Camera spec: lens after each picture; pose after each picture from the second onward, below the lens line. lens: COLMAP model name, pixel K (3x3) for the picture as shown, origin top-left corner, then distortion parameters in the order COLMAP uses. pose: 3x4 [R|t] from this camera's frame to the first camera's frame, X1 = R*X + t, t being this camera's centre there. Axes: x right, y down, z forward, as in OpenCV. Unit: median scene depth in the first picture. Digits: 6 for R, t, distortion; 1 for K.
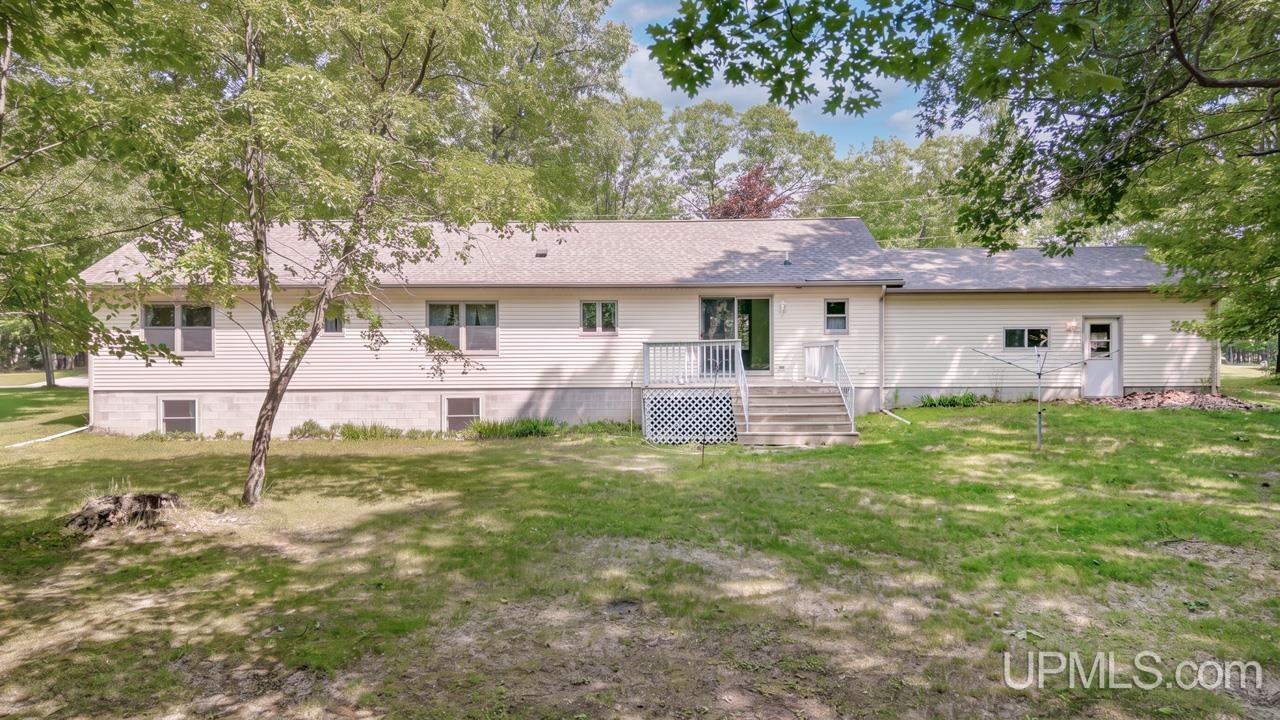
lens RADIAL K [[864.6, 0, 640.0], [0, 864.6, 360.0], [0, 0, 1]] dist [-0.020853, -0.002214]
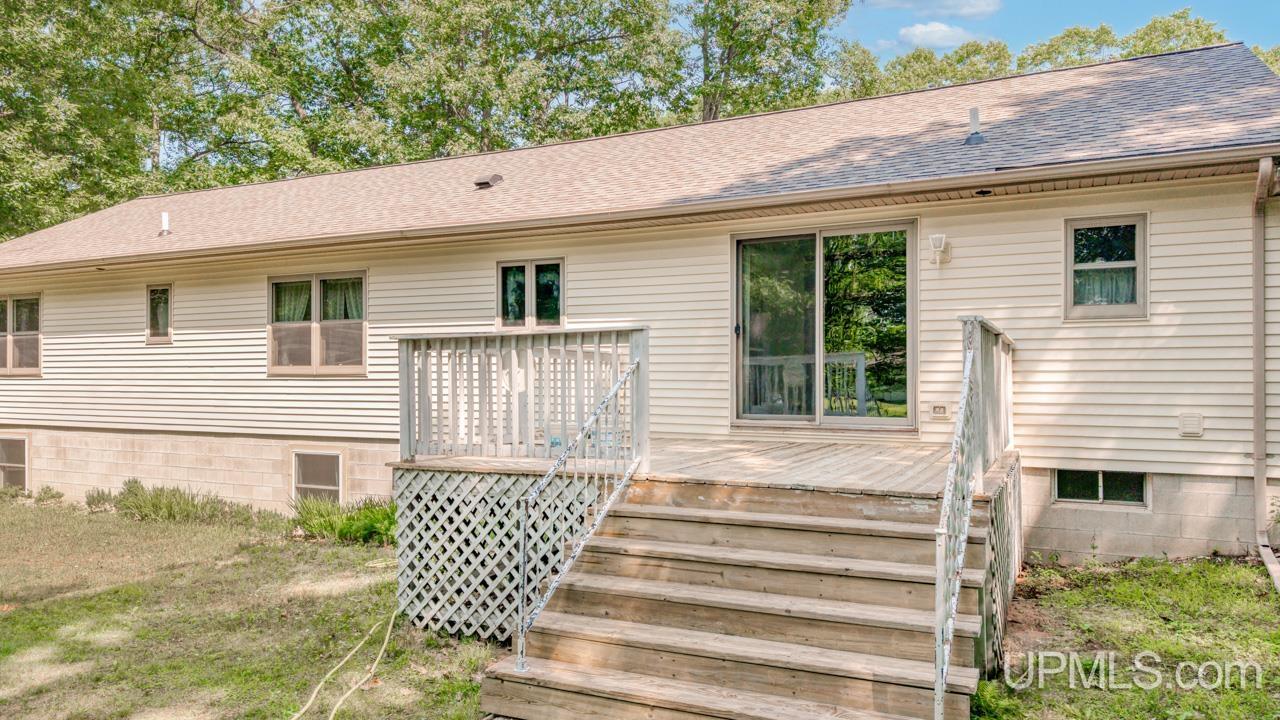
lens RADIAL K [[864.6, 0, 640.0], [0, 864.6, 360.0], [0, 0, 1]] dist [-0.020853, -0.002214]
pose [[0.888422, -0.003705, -0.459013, 0.220787], [-0.008442, 0.999666, -0.024408, -0.003345], [0.458950, 0.025560, 0.888094, 0.612889]]
